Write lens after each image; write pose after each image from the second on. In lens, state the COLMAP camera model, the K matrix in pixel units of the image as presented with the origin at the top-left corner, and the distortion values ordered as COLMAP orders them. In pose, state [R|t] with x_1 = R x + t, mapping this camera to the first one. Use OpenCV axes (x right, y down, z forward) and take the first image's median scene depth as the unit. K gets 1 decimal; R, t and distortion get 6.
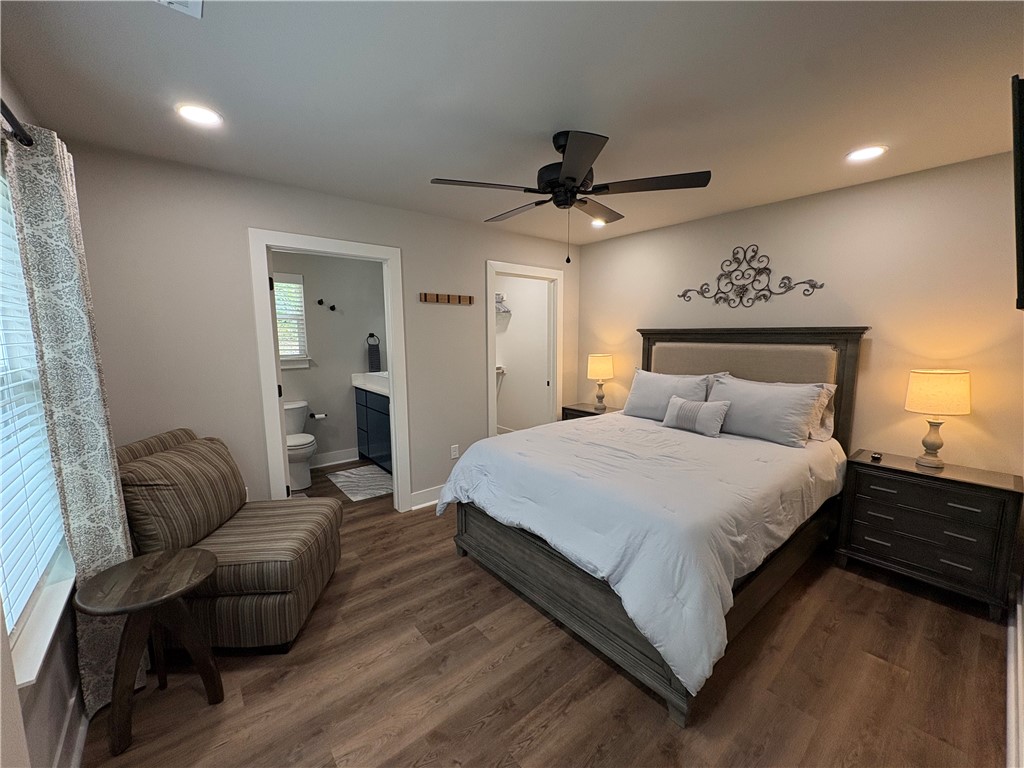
lens RADIAL K [[407.7, 0, 511.5], [0, 407.7, 383.4], [0, 0, 1]] dist [-0.000527, 0.000329]
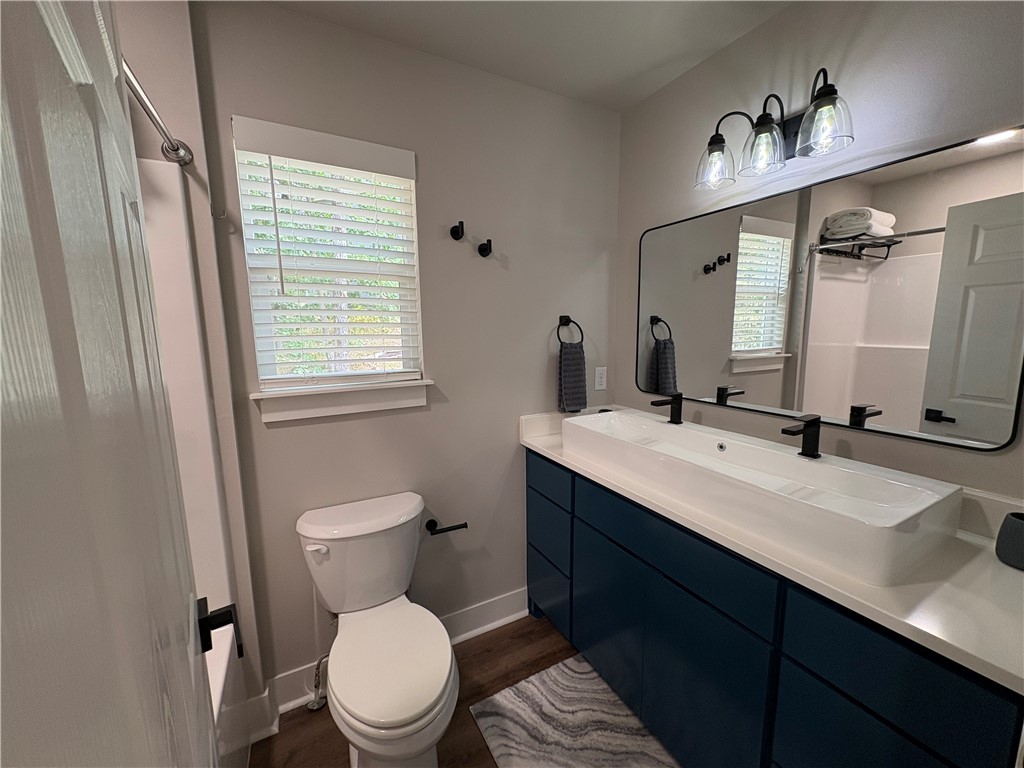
lens RADIAL K [[407.7, 0, 509.4], [0, 407.7, 383.8], [0, 0, 1]] dist [-0.000527, 0.000329]
pose [[0.982550, 0.014544, -0.185428, -0.347436], [-0.012505, 0.999848, 0.012159, -0.064476], [0.185577, -0.009628, 0.982583, 0.635713]]
